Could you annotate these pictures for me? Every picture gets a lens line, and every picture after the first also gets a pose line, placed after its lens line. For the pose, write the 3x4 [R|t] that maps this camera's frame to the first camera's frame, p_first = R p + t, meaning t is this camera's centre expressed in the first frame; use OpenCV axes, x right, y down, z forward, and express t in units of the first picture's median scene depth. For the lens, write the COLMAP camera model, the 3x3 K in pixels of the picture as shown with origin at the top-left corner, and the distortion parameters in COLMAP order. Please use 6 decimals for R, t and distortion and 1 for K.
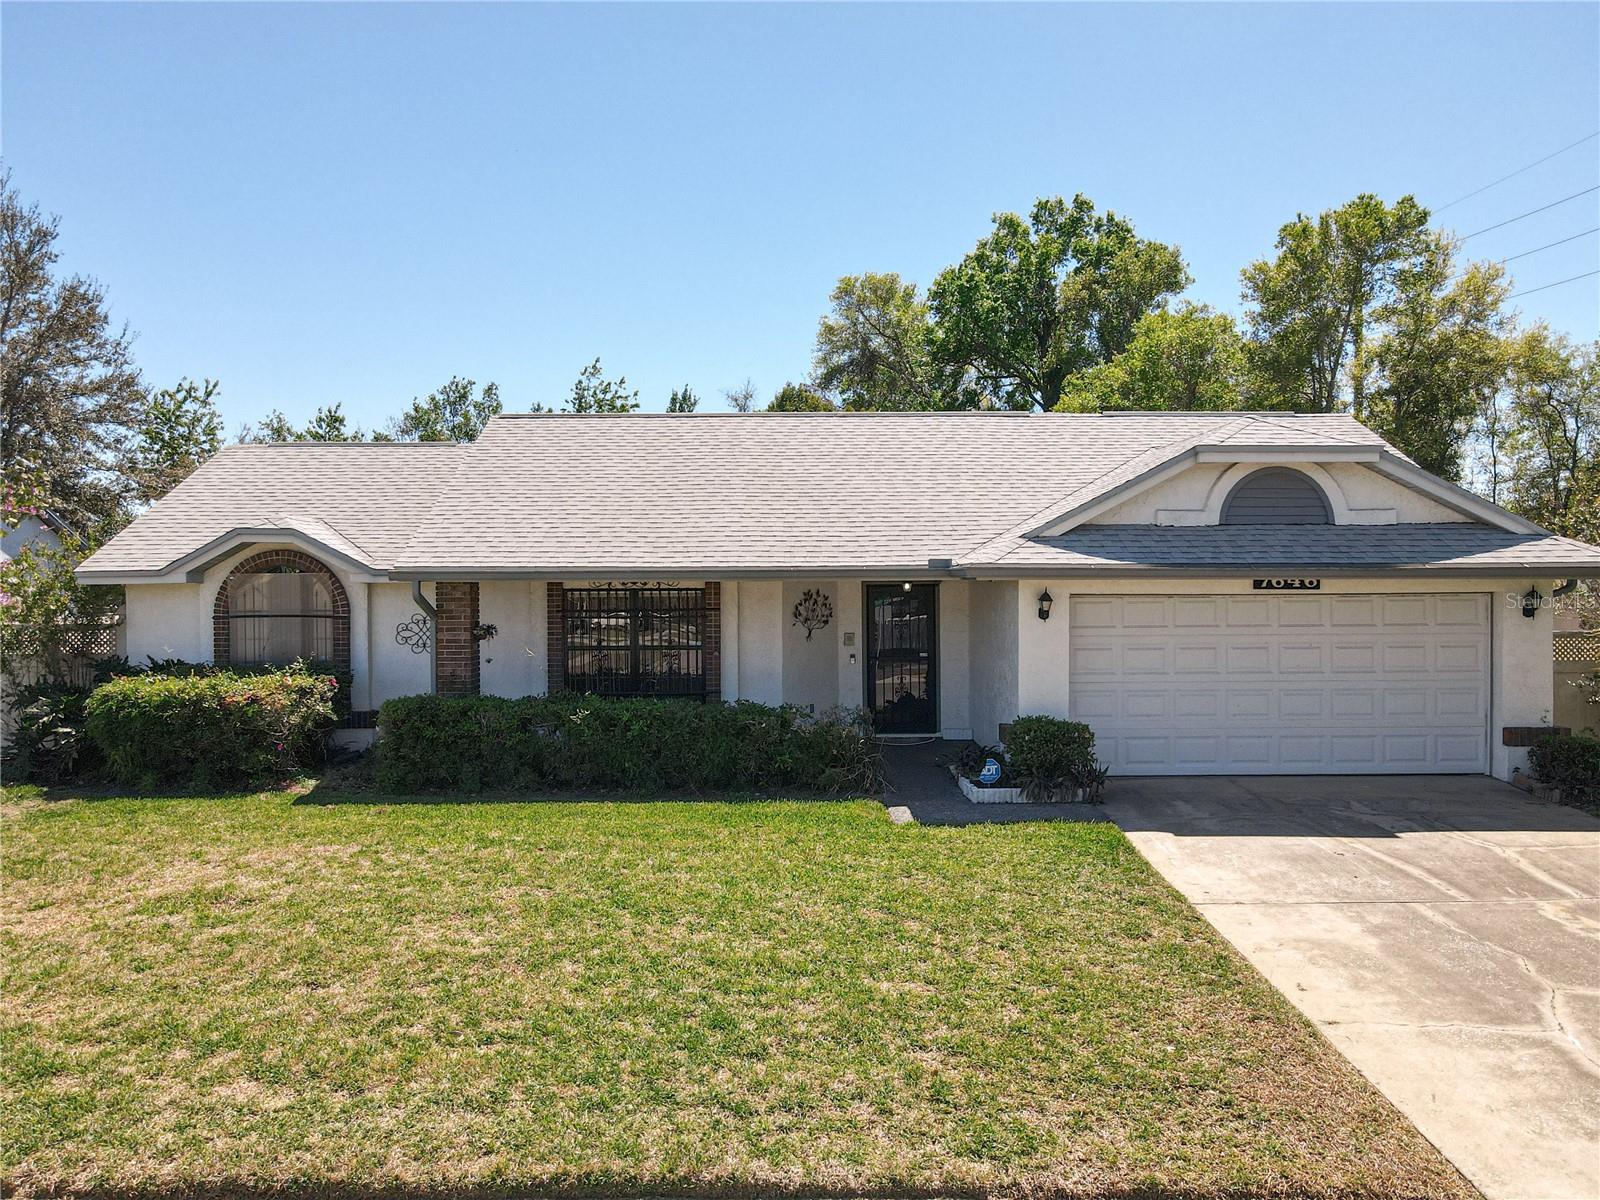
lens RADIAL K [[1201.3, 0, 796.5], [0, 1201.3, 605.5], [0, 0, 1]] dist [-0.007944, 0.026431]
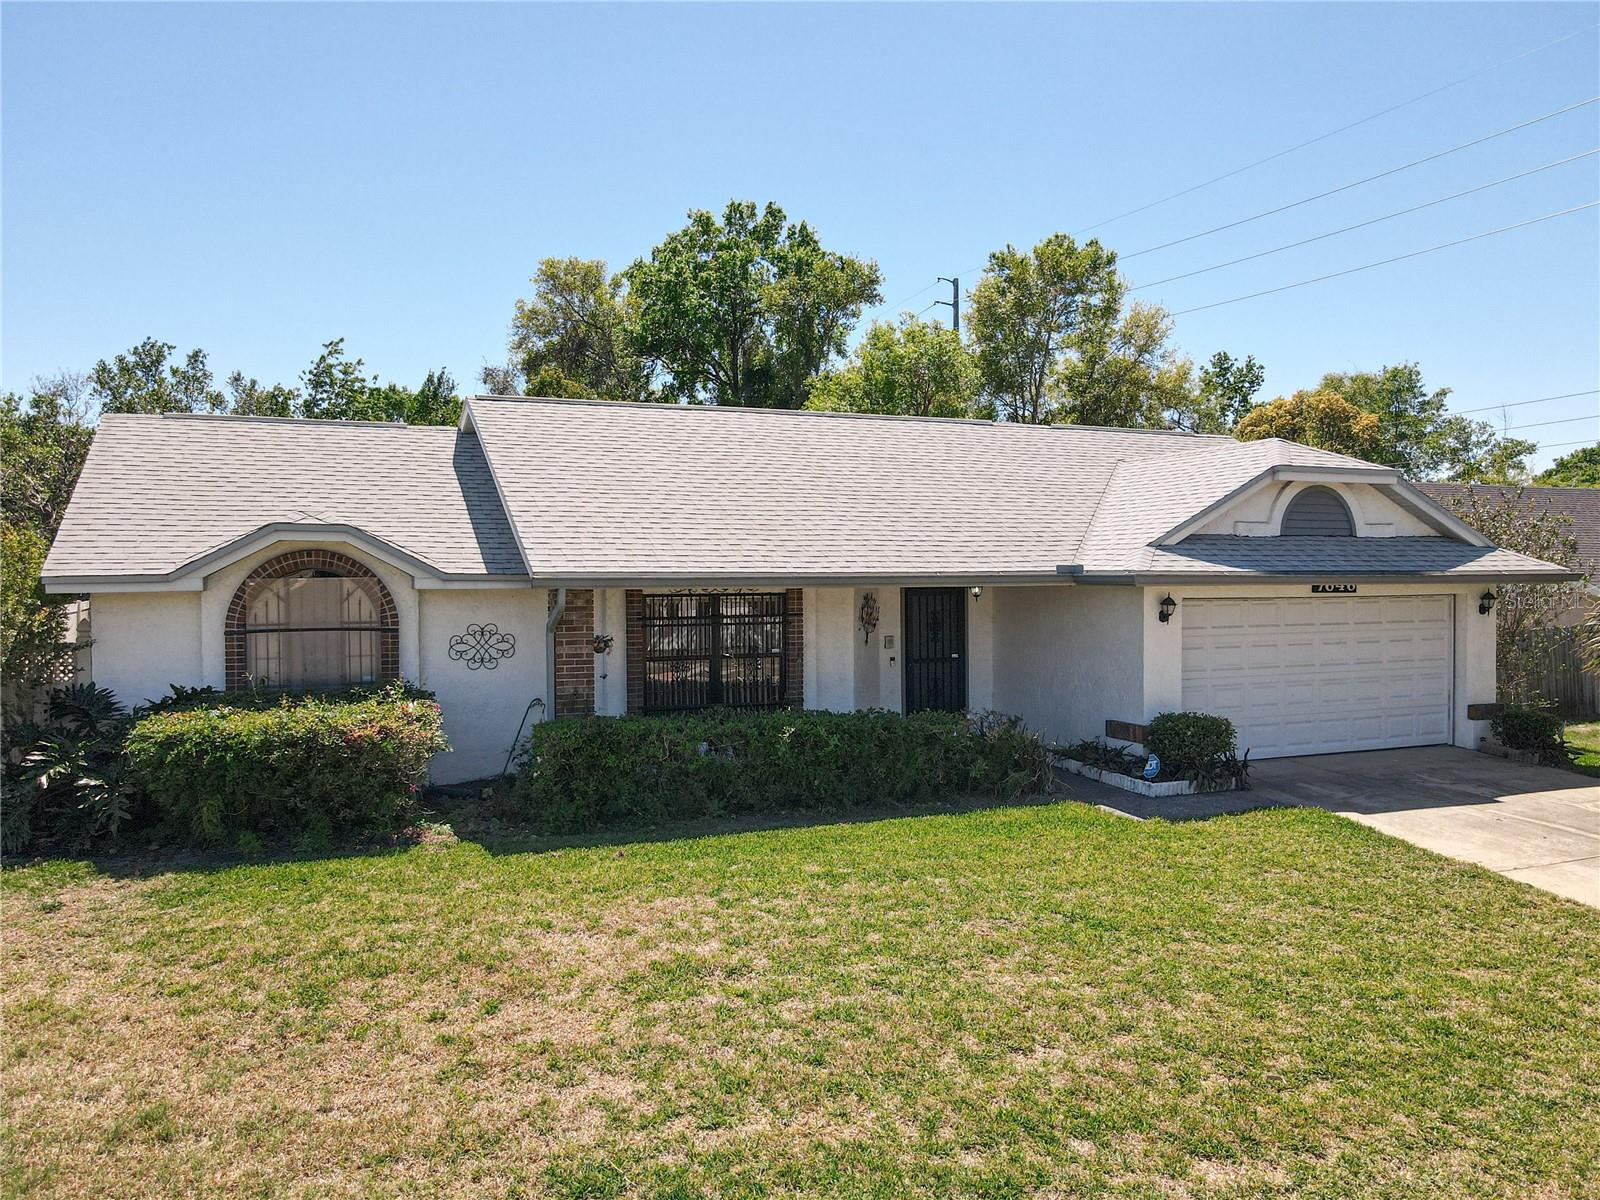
lens RADIAL K [[1201.3, 0, 804.7], [0, 1201.3, 593.7], [0, 0, 1]] dist [-0.007944, 0.026431]
pose [[0.927747, -0.006401, 0.373154, -0.481549], [0.006878, 0.999976, 0.000051, -0.015761], [-0.373146, 0.002520, 0.927769, 0.120738]]
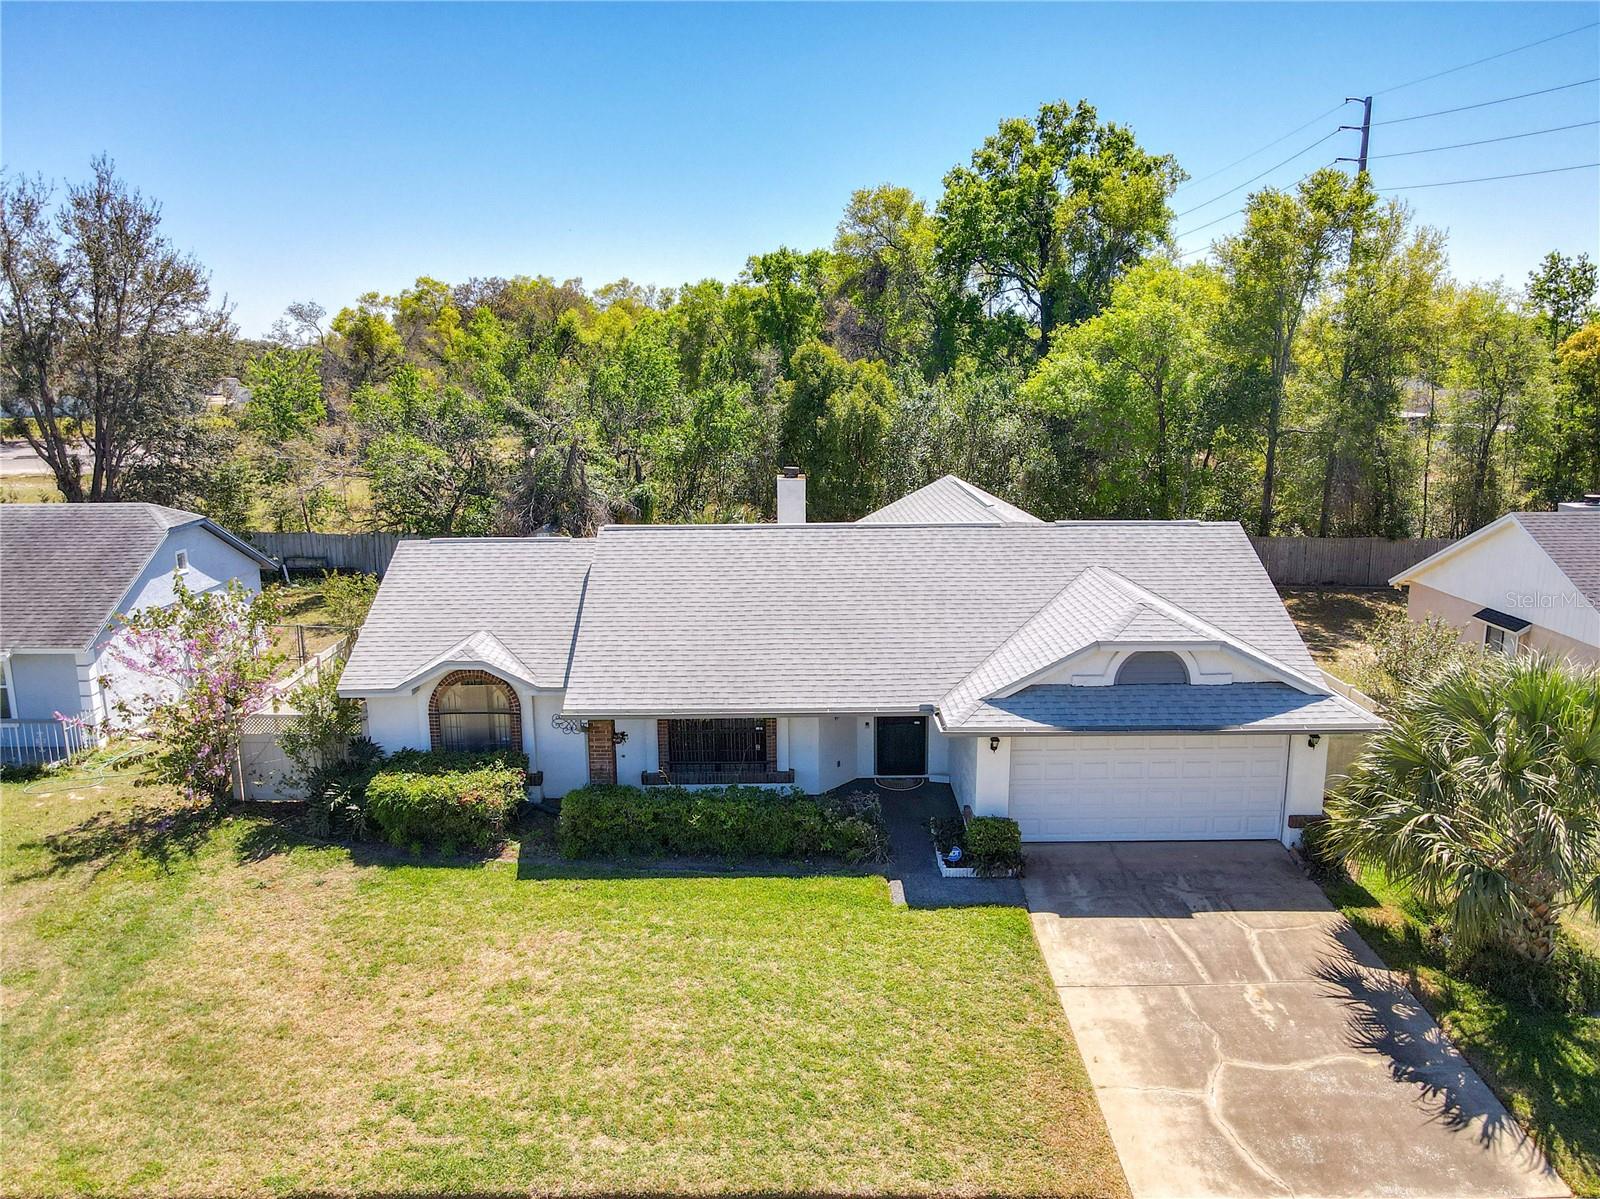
lens RADIAL K [[1201.3, 0, 797.7], [0, 1201.3, 612.7], [0, 0, 1]] dist [-0.007944, 0.026431]
pose [[0.999994, -0.000050, -0.003528, -0.037154], [0.000764, 0.979238, 0.202710, -0.459267], [0.003445, -0.202712, 0.979232, -0.451873]]
